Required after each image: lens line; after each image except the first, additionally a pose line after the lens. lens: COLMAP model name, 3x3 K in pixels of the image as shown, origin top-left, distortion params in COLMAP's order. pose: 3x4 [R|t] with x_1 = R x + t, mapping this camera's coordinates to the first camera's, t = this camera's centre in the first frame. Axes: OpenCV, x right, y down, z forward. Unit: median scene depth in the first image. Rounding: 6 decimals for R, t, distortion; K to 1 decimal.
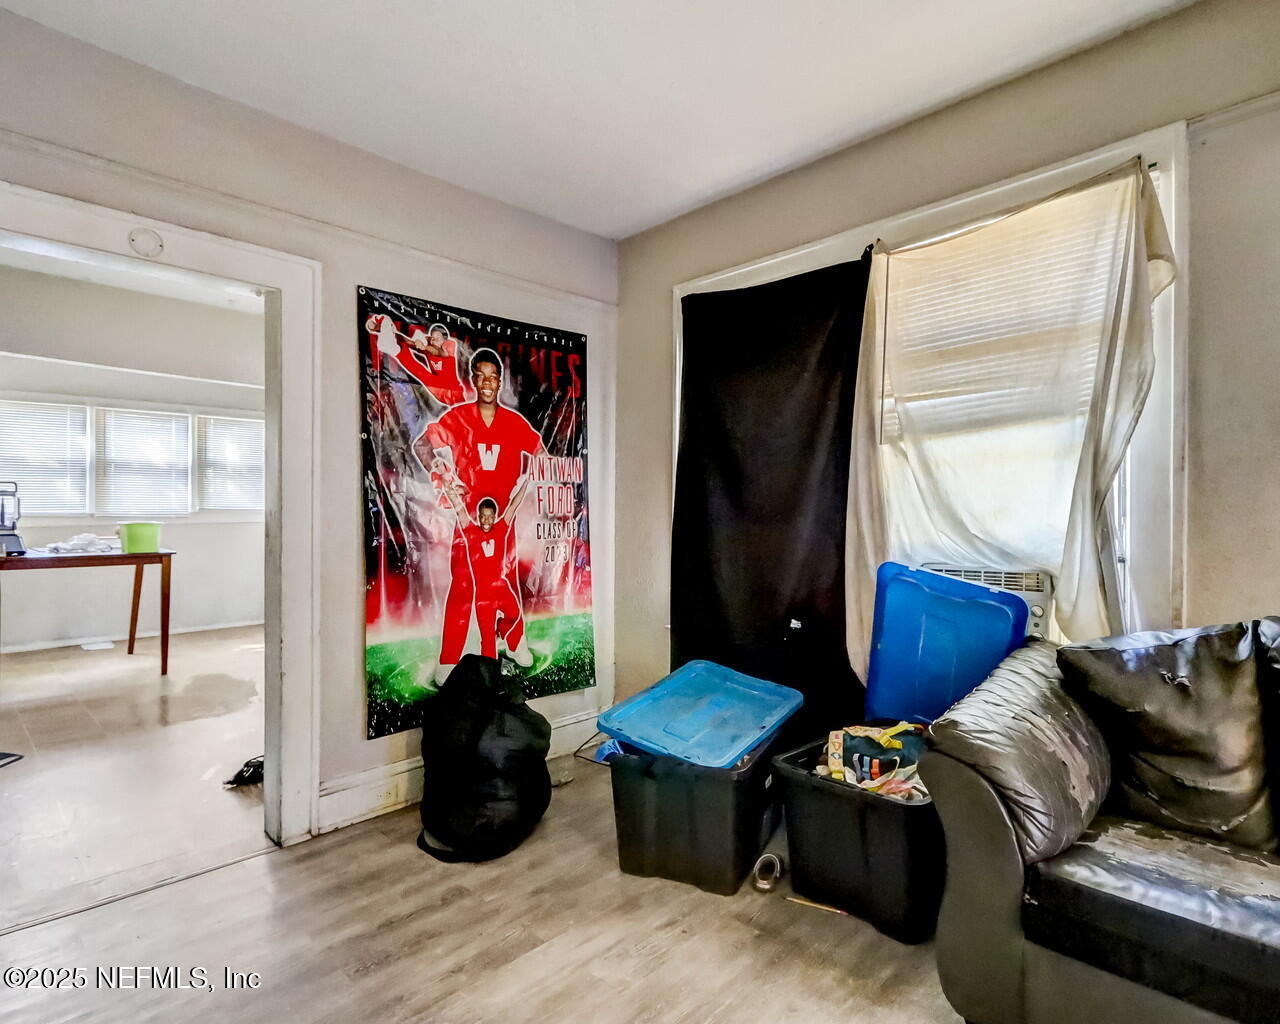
lens RADIAL K [[712.1, 0, 646.0], [0, 712.1, 509.8], [0, 0, 1]] dist [-0.001803, 0.000475]
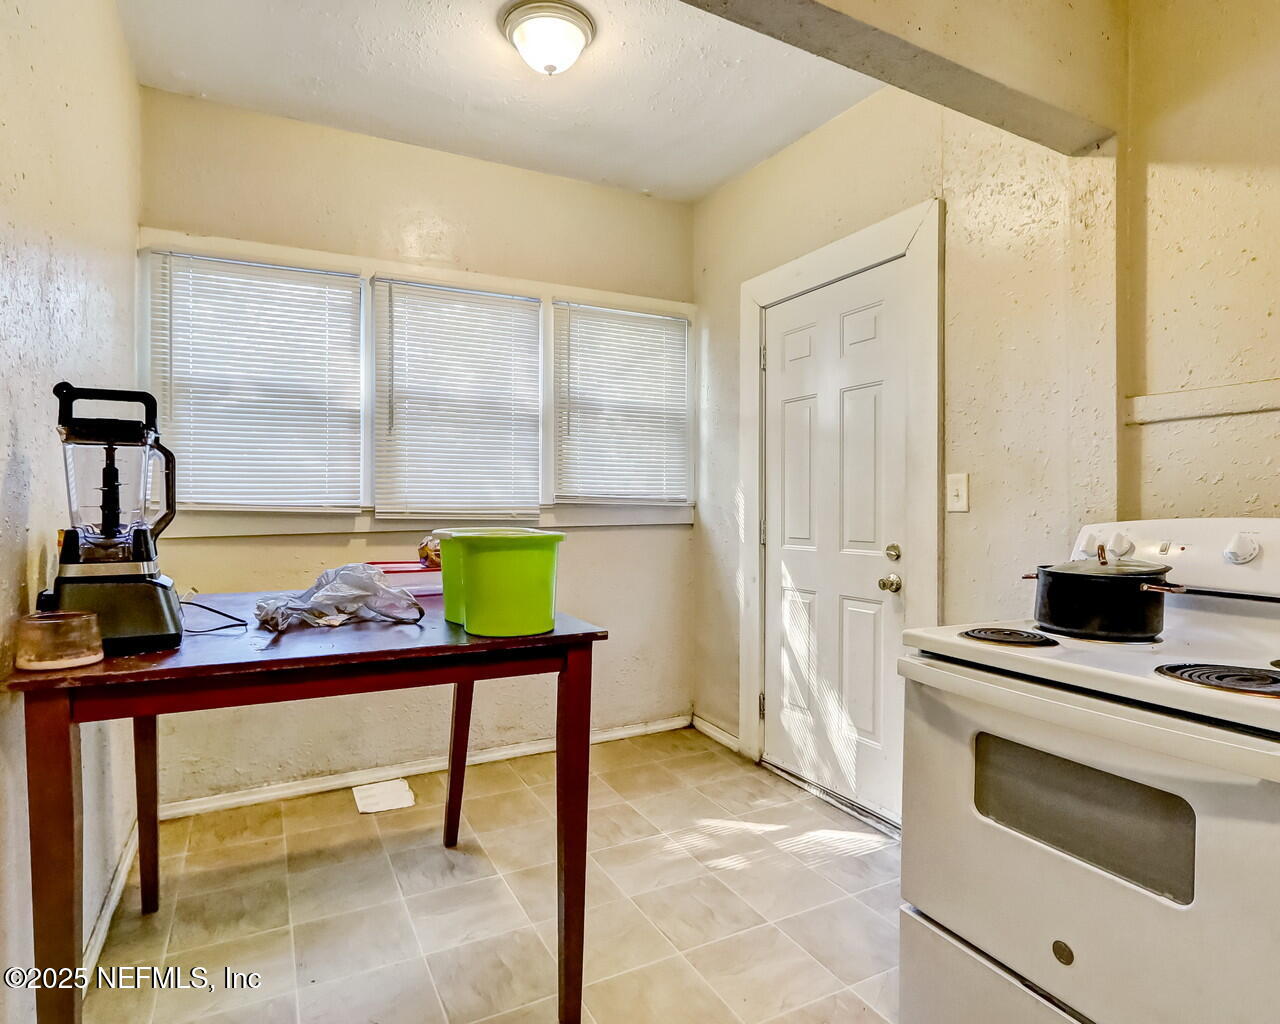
lens RADIAL K [[712.1, 0, 632.8], [0, 712.1, 519.5], [0, 0, 1]] dist [-0.001803, 0.000475]
pose [[0.952970, 0.005742, -0.303010, -0.818881], [0.000324, 0.999801, 0.019968, 0.008314], [0.303064, -0.019127, 0.952778, 1.050649]]
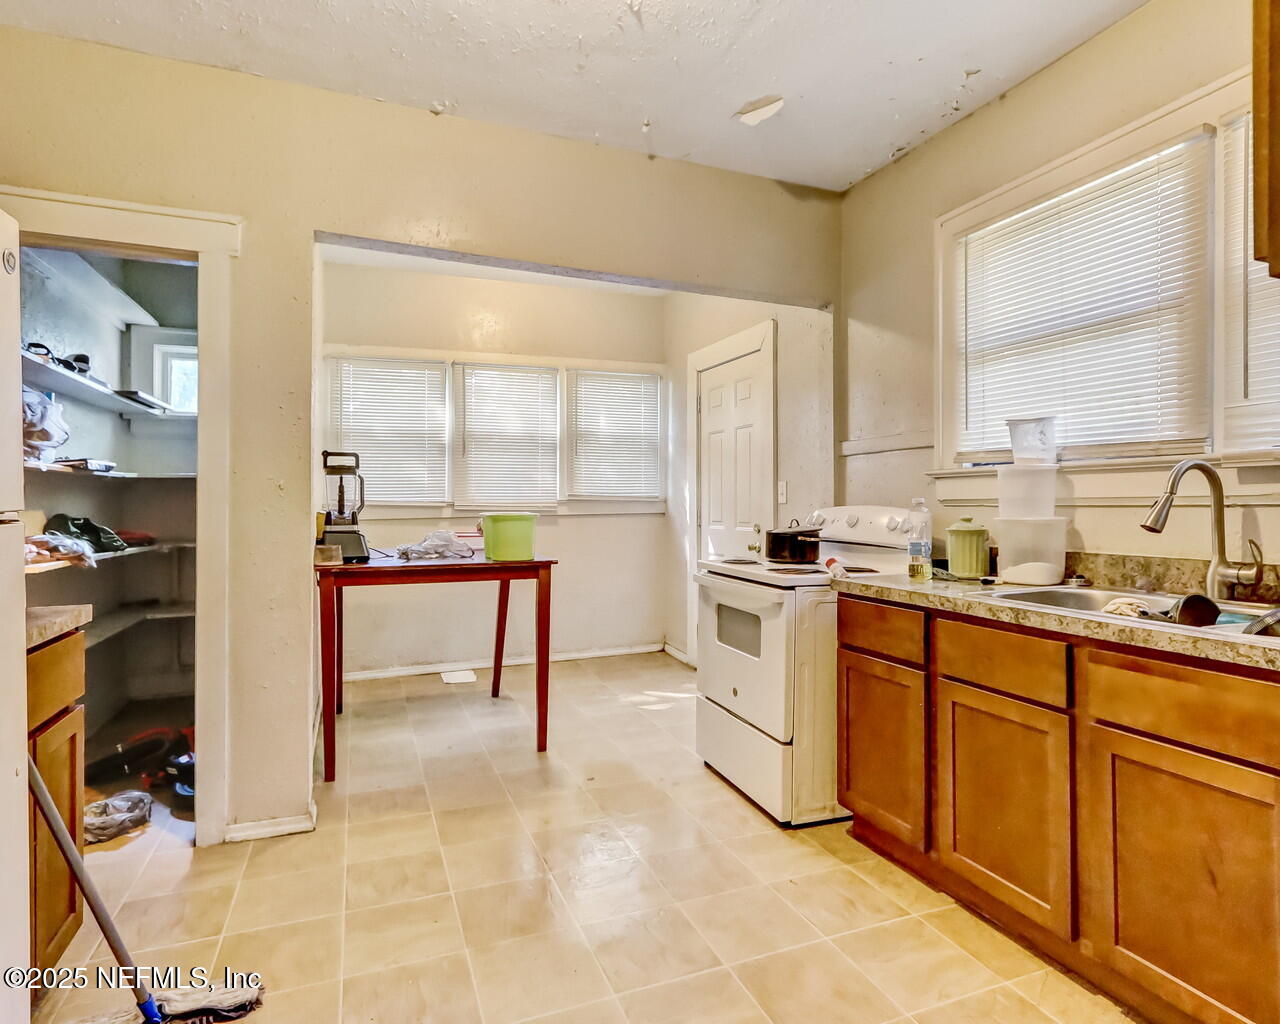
lens RADIAL K [[712.1, 0, 639.6], [0, 712.1, 506.1], [0, 0, 1]] dist [-0.001803, 0.000475]
pose [[0.916943, -0.001479, -0.399016, -0.497143], [0.004375, 0.999970, 0.006346, 0.010302], [0.398994, -0.007565, 0.916922, 0.654075]]
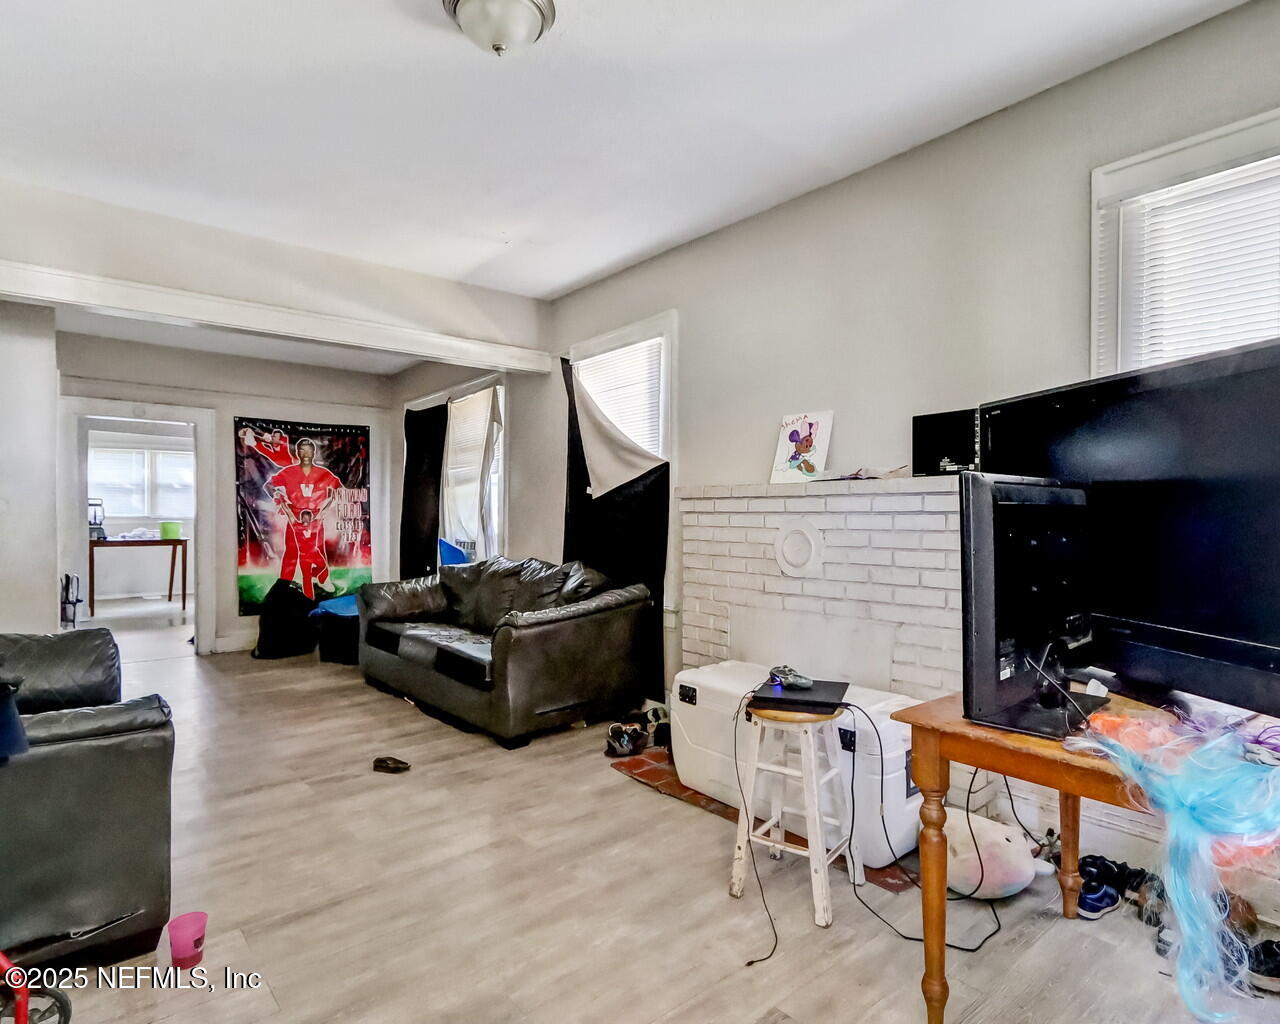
lens RADIAL K [[712.1, 0, 650.4], [0, 712.1, 520.4], [0, 0, 1]] dist [-0.001803, 0.000475]
pose [[0.996299, 0.003103, -0.085896, 0.869705], [-0.002172, 0.999938, 0.010923, -0.009431], [0.085925, -0.010696, 0.996244, -0.900825]]
